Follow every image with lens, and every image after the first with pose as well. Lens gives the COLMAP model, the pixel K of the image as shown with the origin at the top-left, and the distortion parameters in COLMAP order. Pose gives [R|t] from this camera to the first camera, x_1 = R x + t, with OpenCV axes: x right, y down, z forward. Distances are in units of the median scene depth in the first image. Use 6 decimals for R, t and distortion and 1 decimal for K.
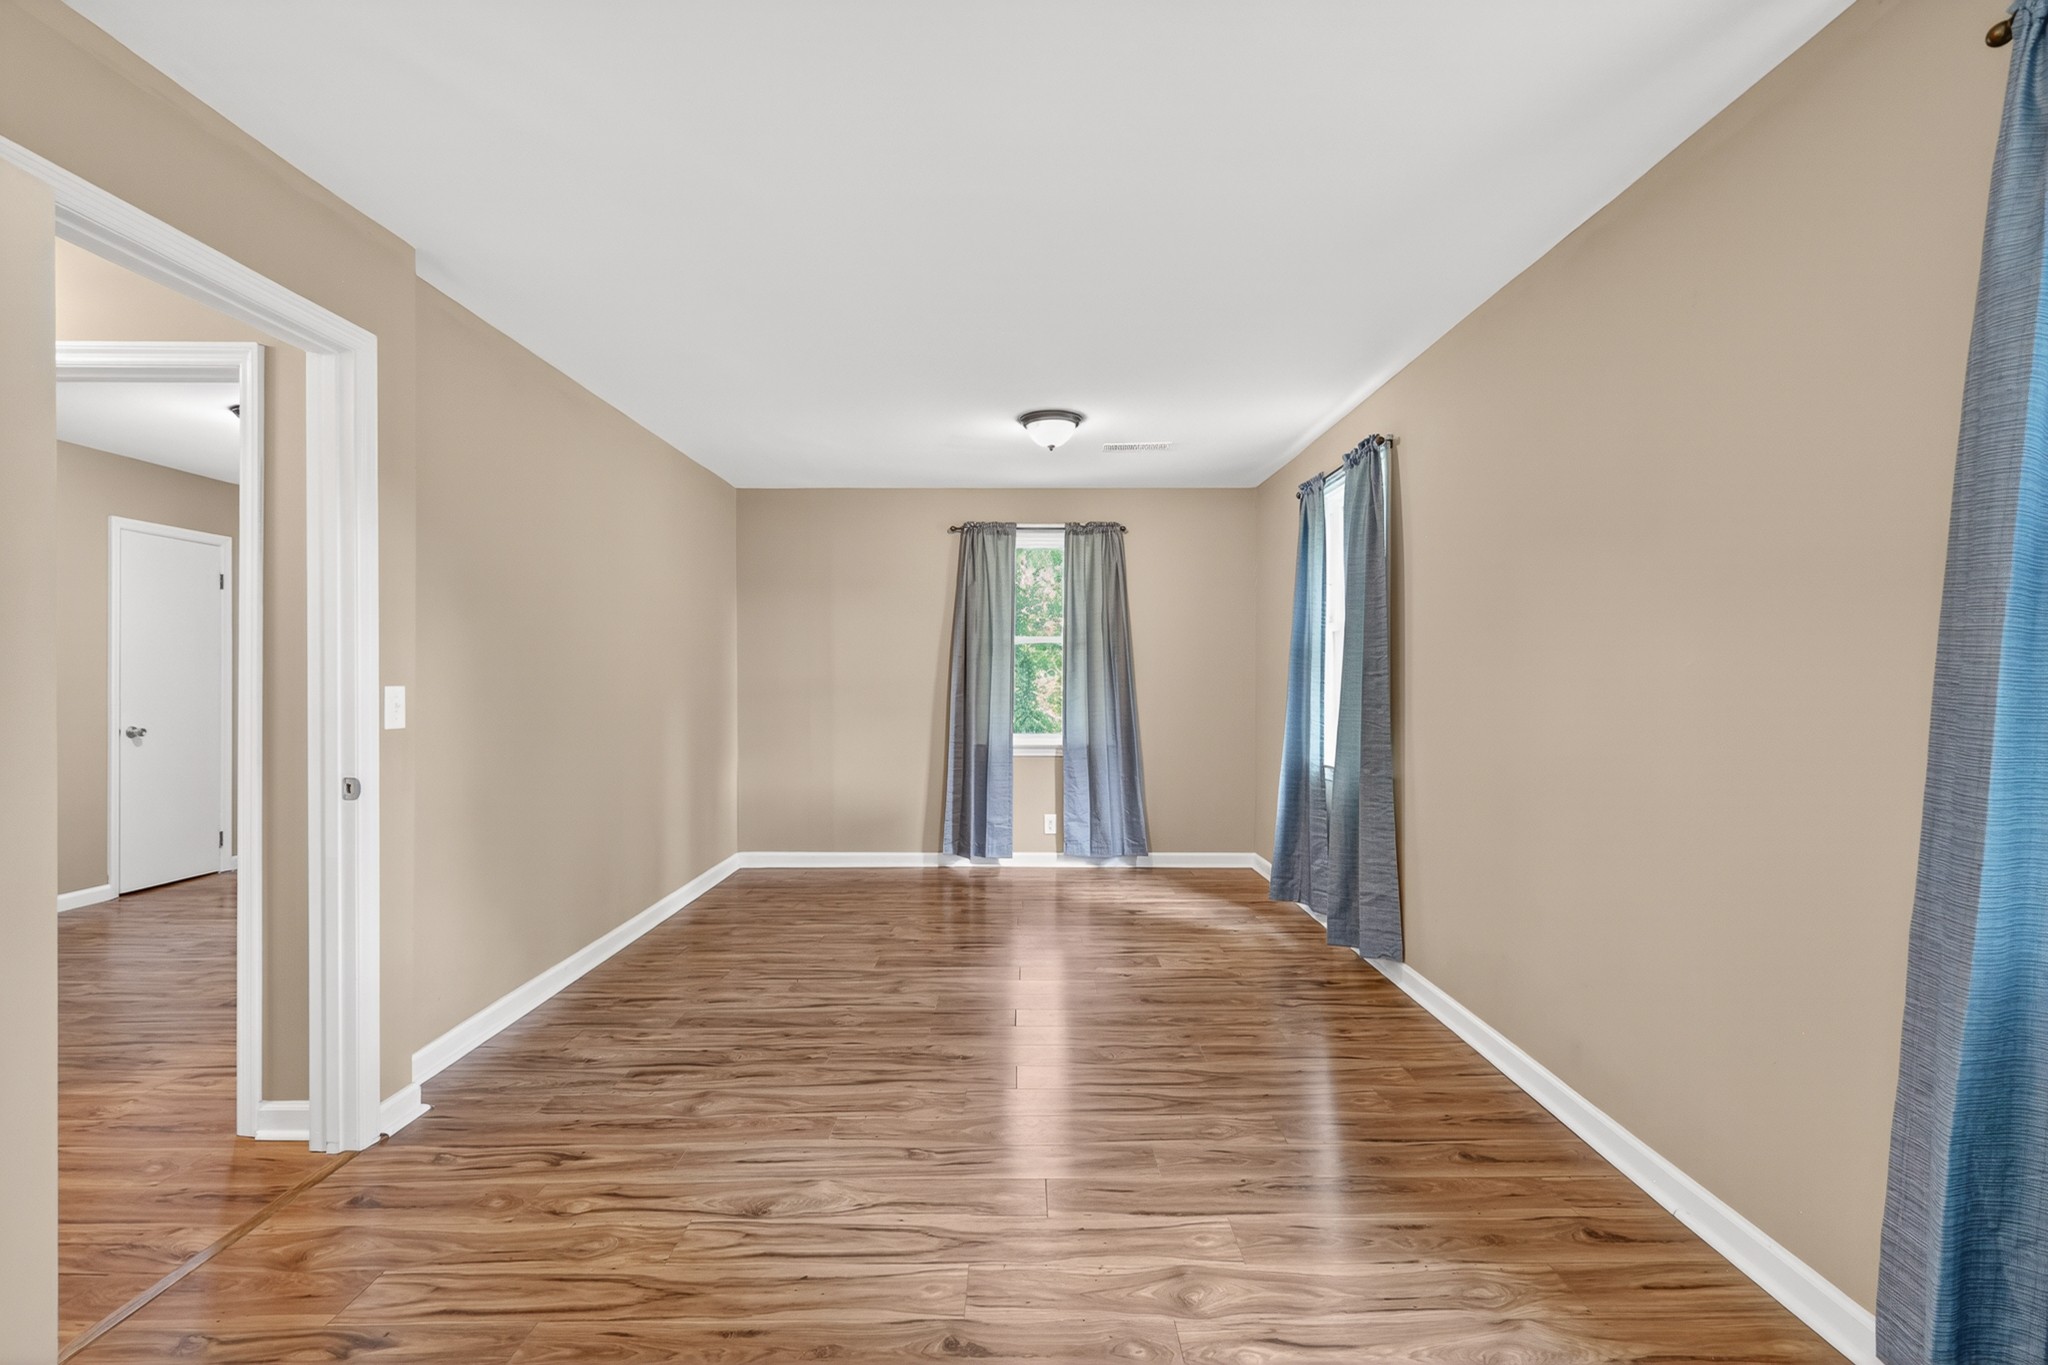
lens RADIAL K [[903.4, 0, 1037.1], [0, 903.4, 669.2], [0, 0, 1]] dist [-0.000468, 0.000000]
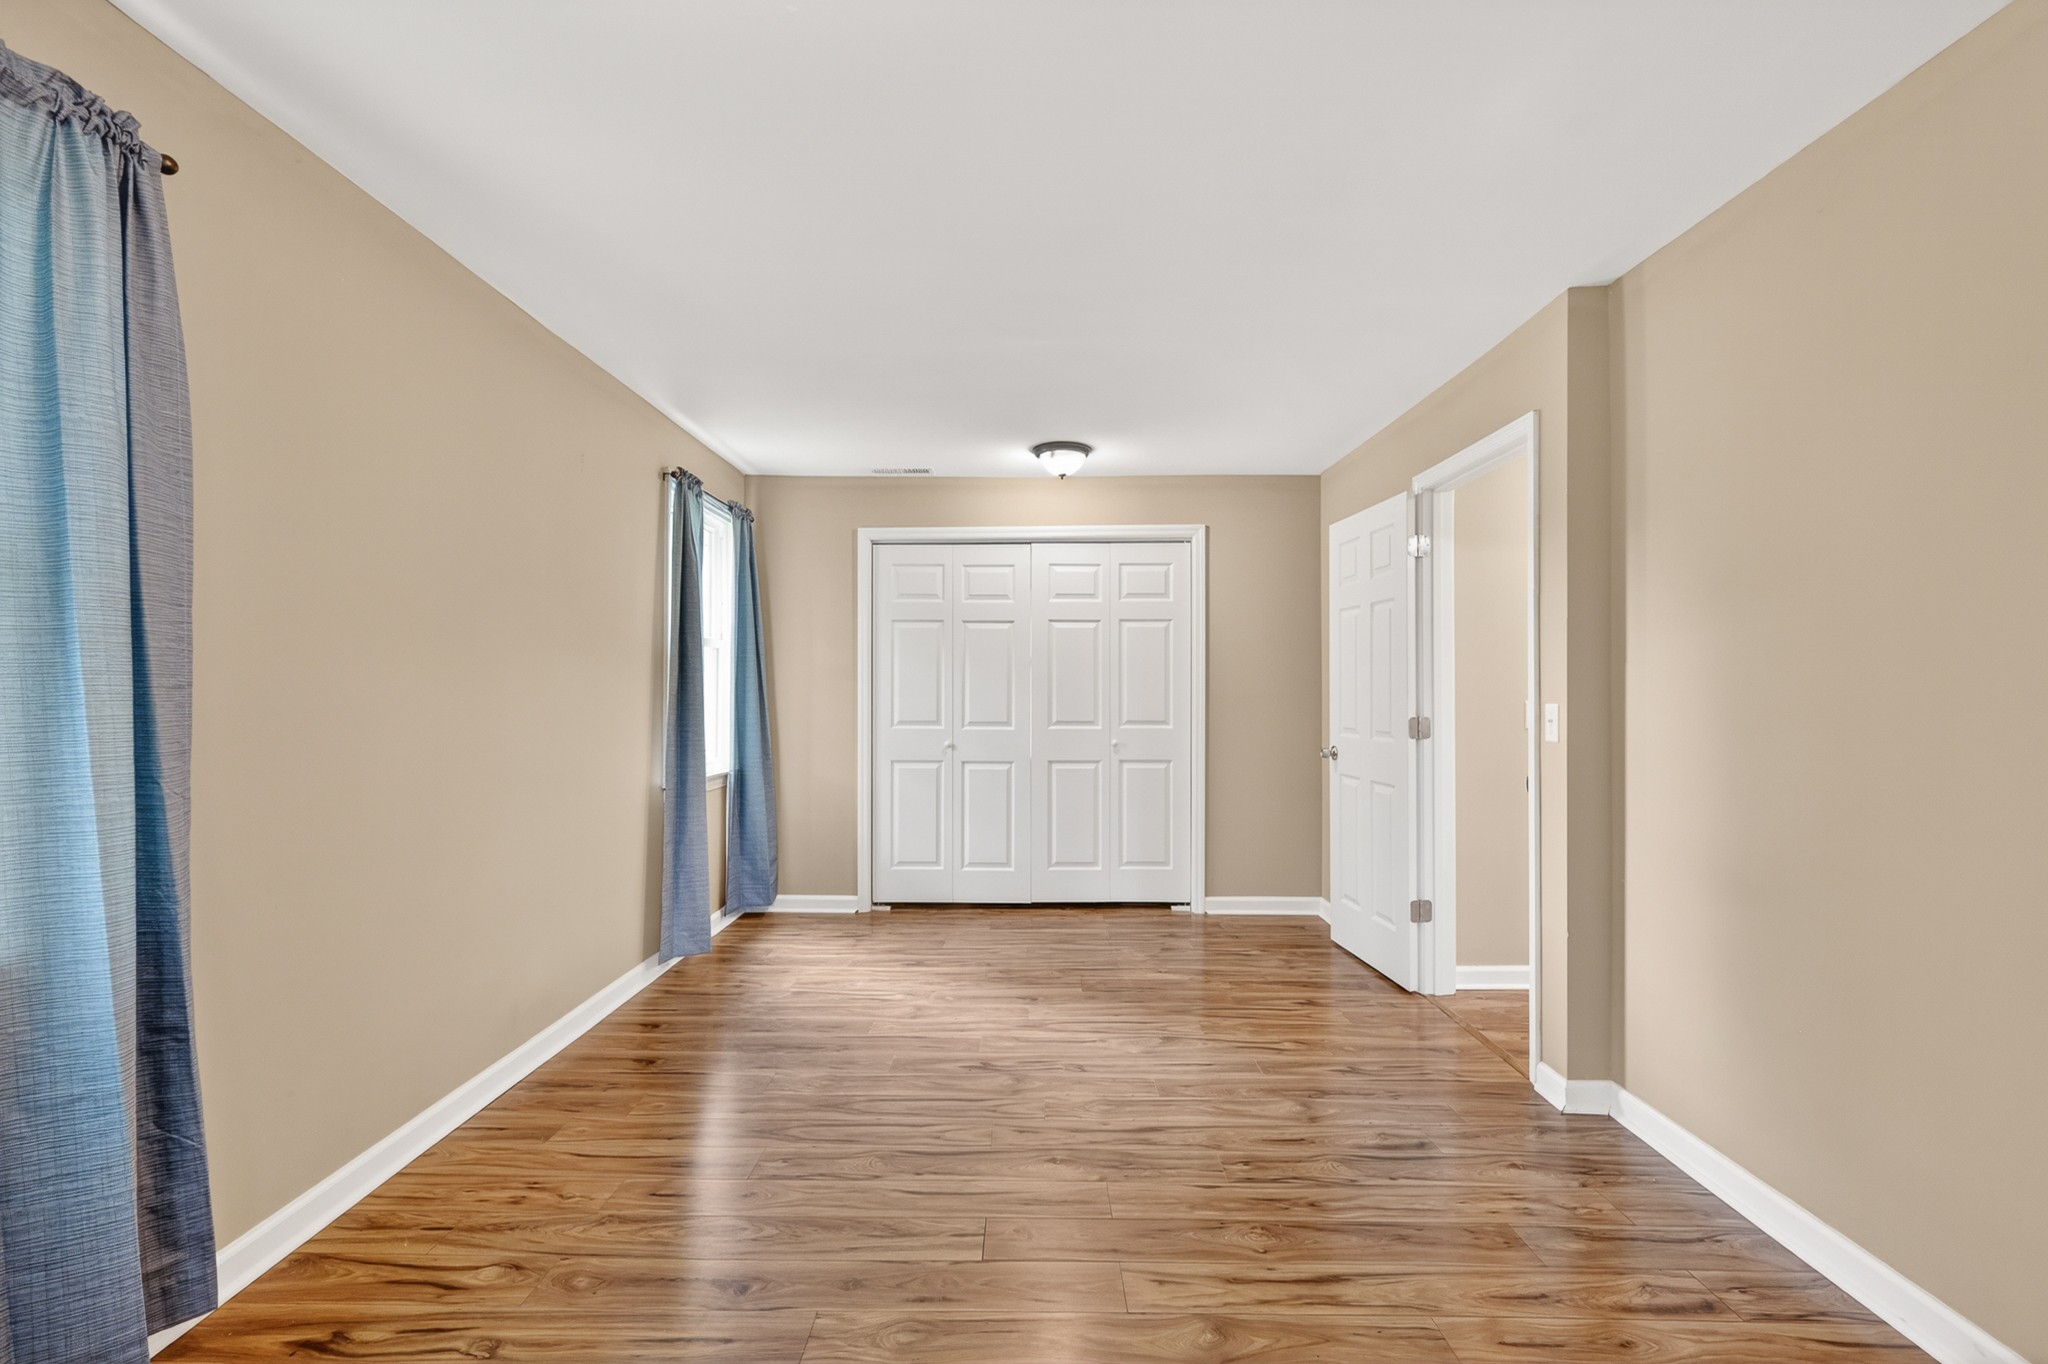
lens RADIAL K [[903.4, 0, 1037.1], [0, 903.4, 668.7], [0, 0, 1]] dist [-0.000468, 0.000000]
pose [[-0.999872, -0.003243, 0.015646, -0.085352], [-0.003823, 0.999302, -0.037159, 0.018997], [-0.015514, -0.037215, -0.999187, 2.041108]]
